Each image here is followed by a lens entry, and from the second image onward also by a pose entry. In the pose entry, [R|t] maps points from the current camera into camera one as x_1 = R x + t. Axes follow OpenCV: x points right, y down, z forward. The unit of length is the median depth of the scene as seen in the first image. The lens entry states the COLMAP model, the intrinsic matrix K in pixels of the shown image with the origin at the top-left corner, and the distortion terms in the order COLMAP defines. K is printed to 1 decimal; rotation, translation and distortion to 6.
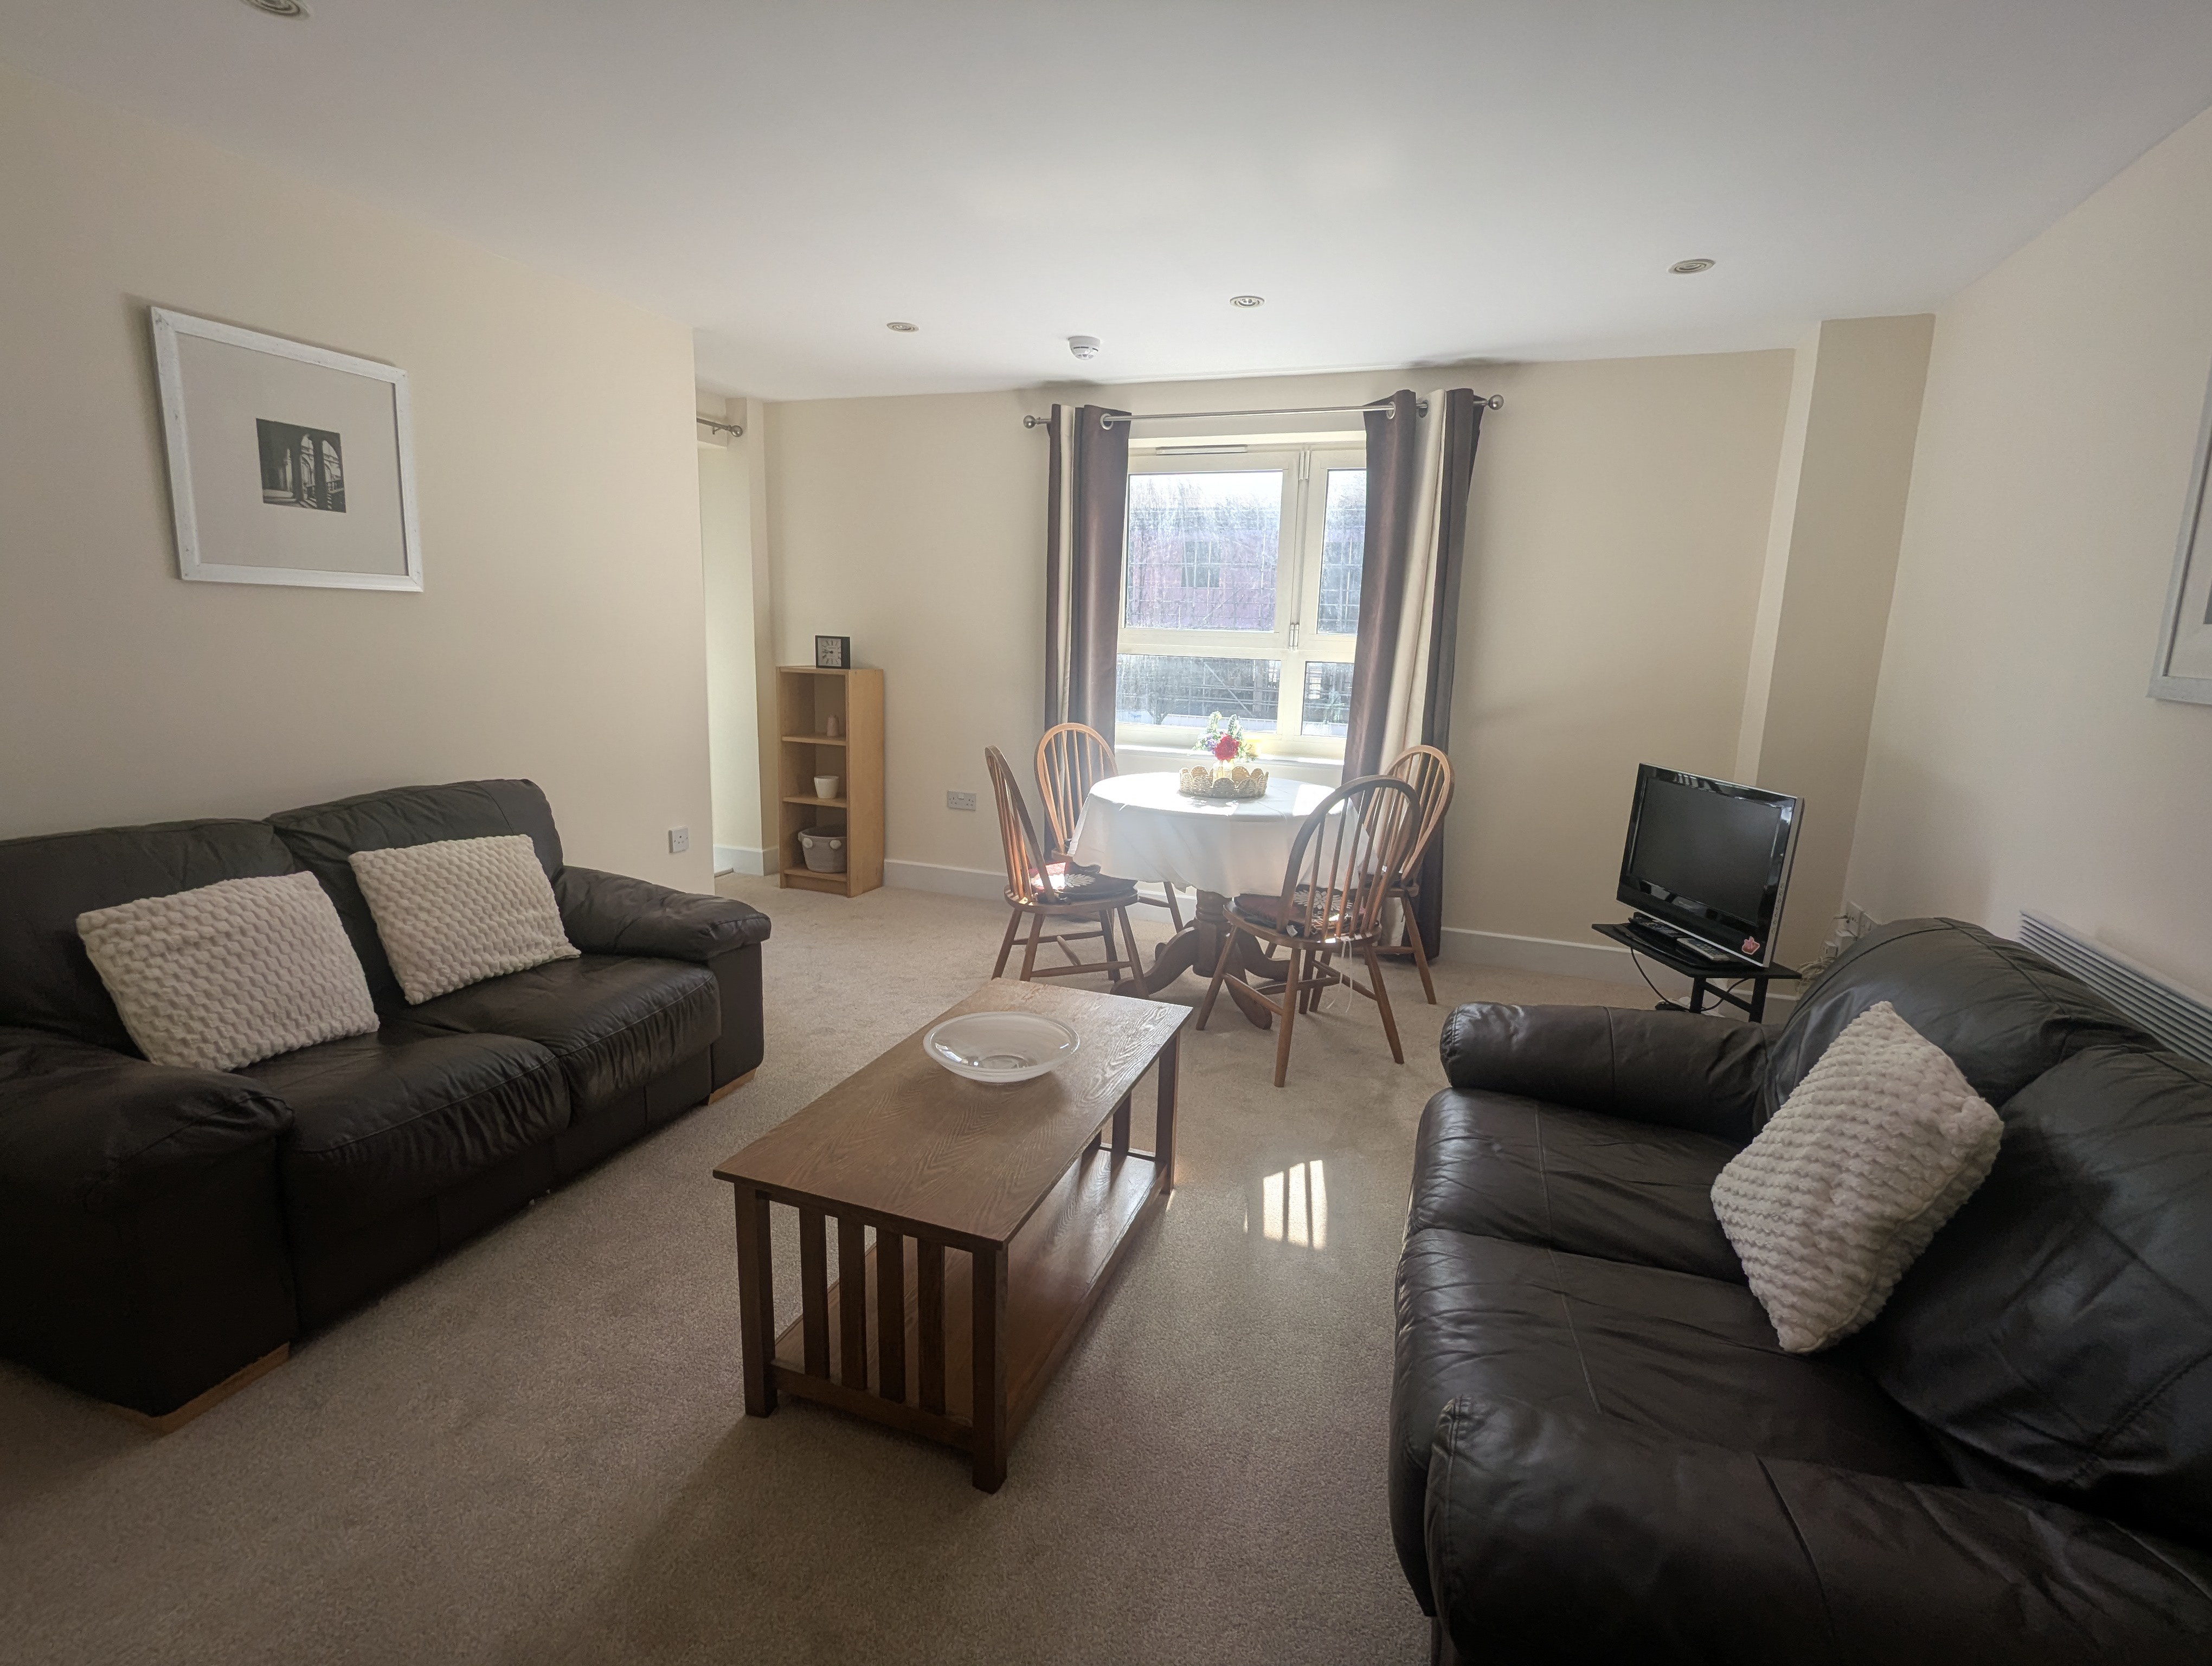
lens RADIAL K [[1042.1, 0, 1104.1], [0, 1042.1, 832.3], [0, 0, 1]] dist [0.000282, -0.000471]
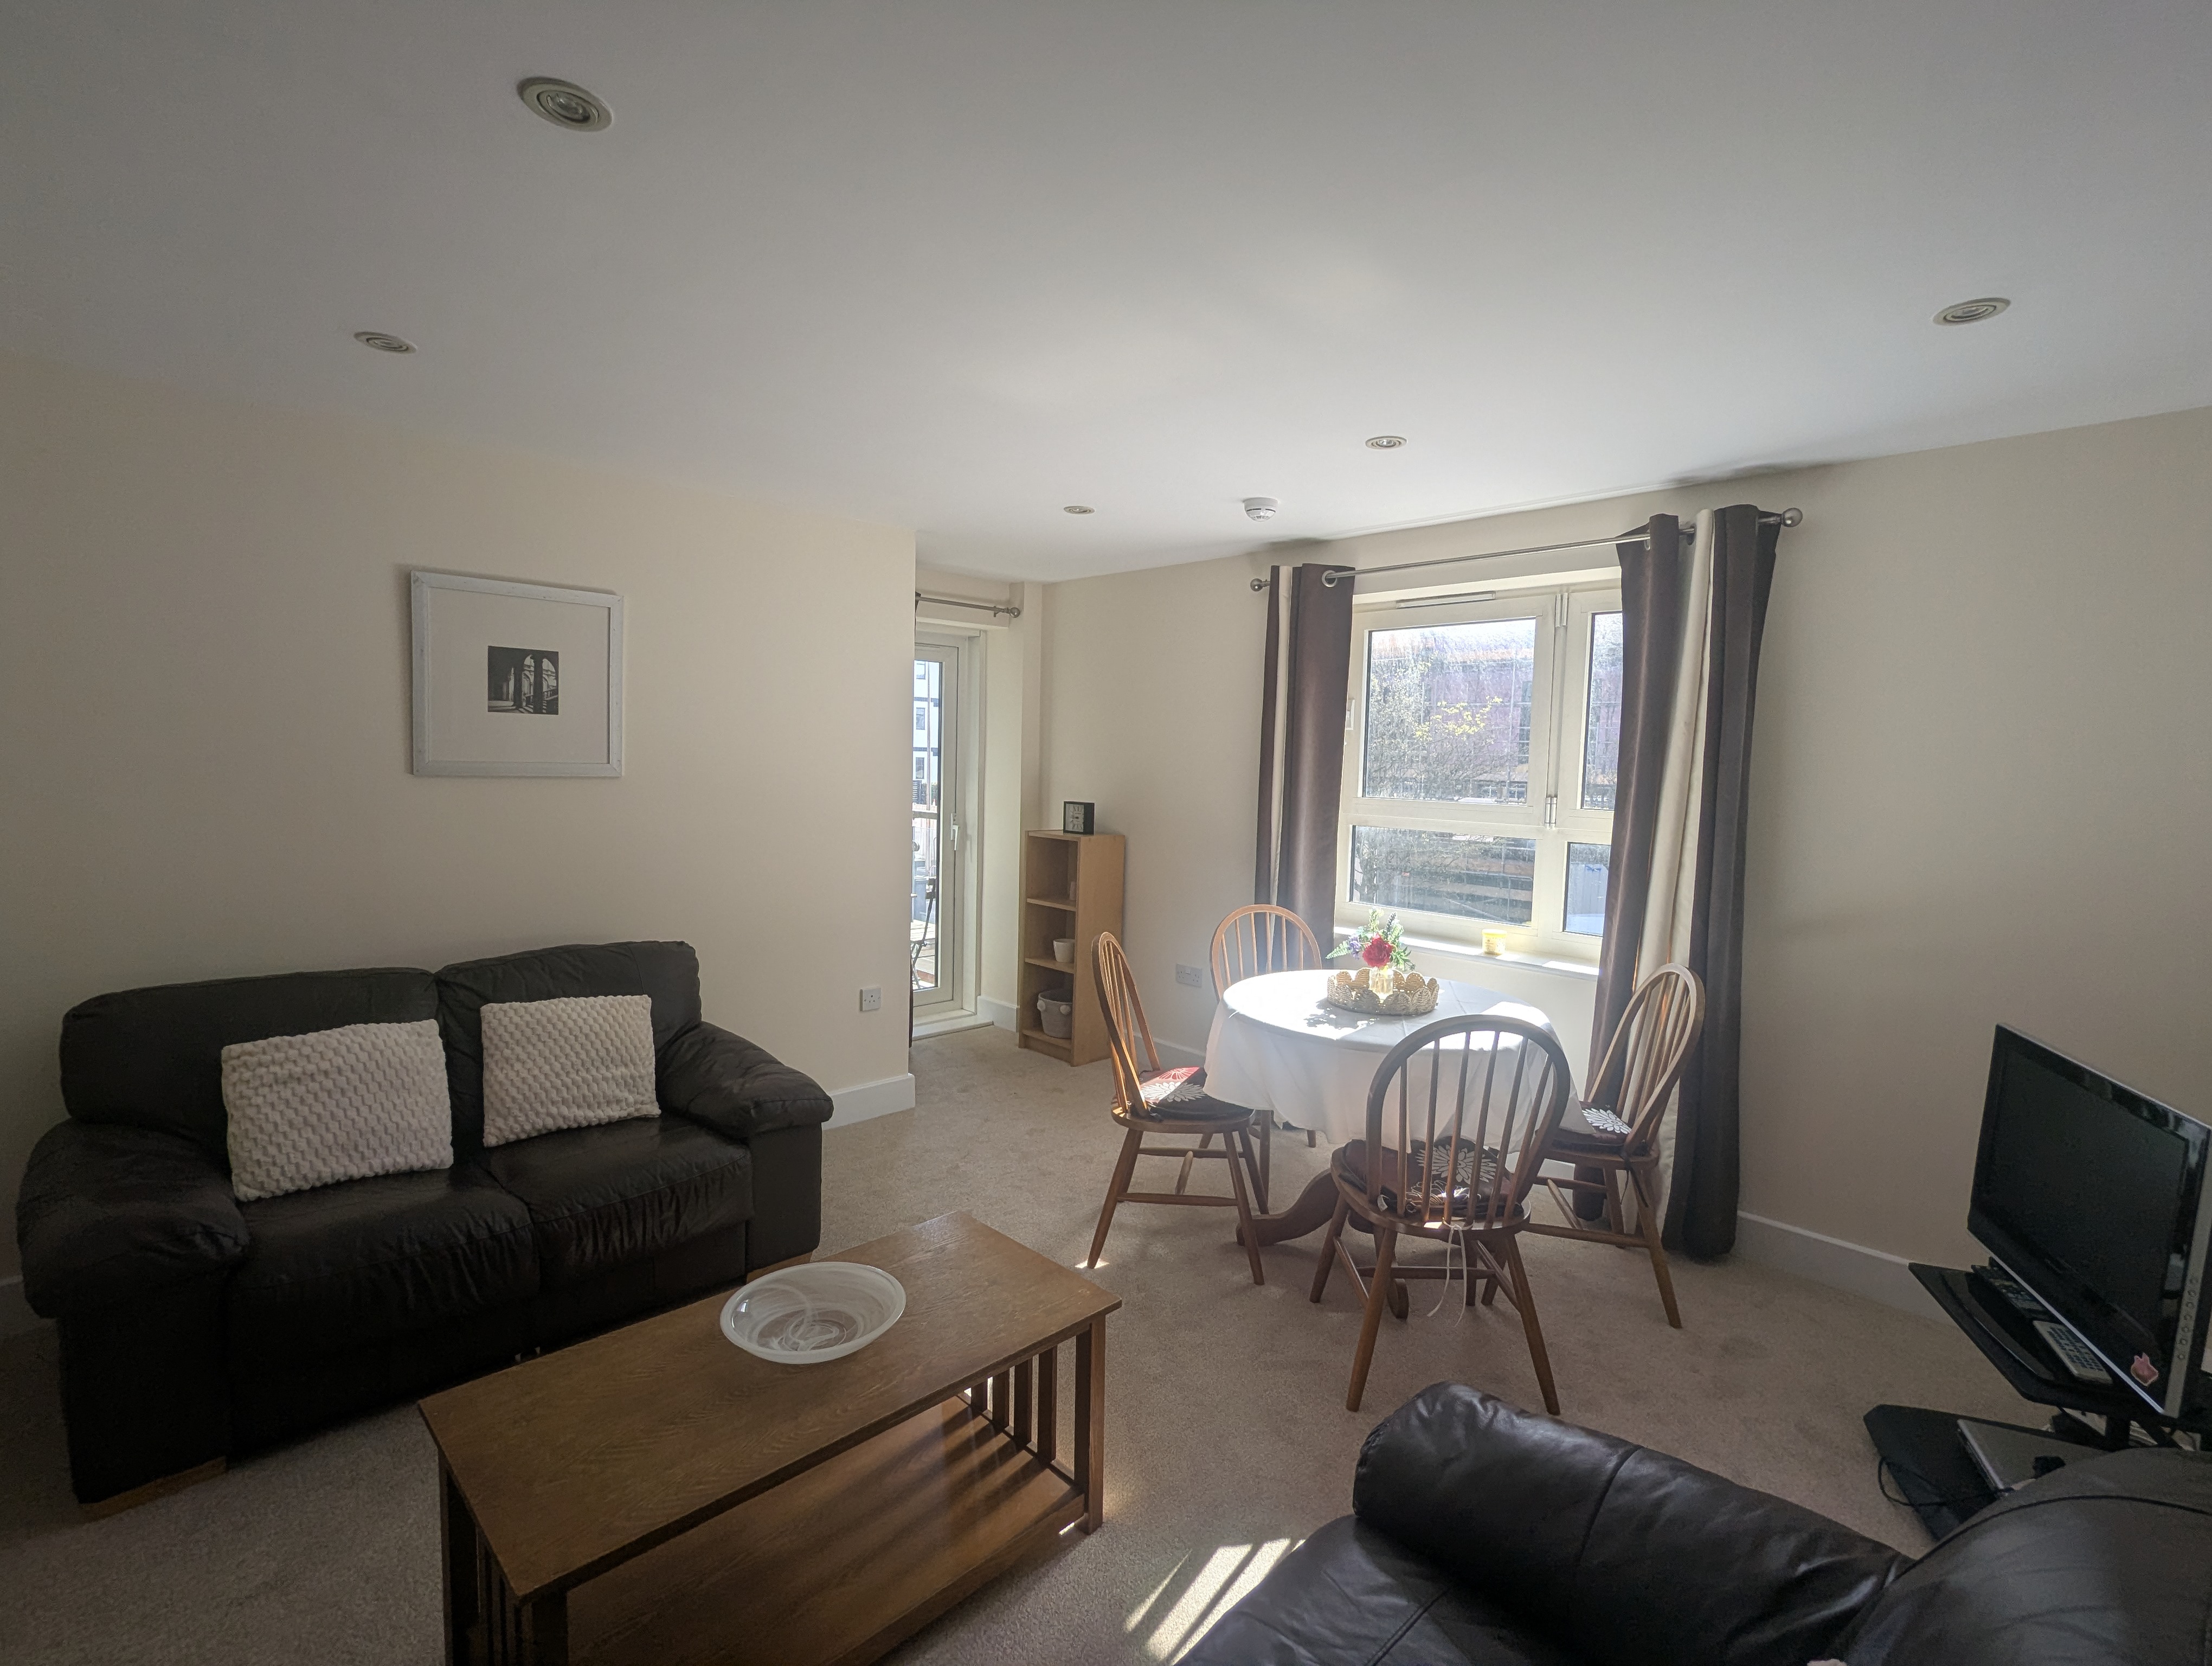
lens RADIAL K [[1042.1, 0, 1107.6], [0, 1042.1, 833.2], [0, 0, 1]] dist [0.000282, -0.000471]
pose [[0.903908, 0.023585, -0.427076, 0.285123], [-0.079590, 0.990315, -0.113763, -0.065589], [0.420256, 0.136822, 0.897031, 0.157629]]
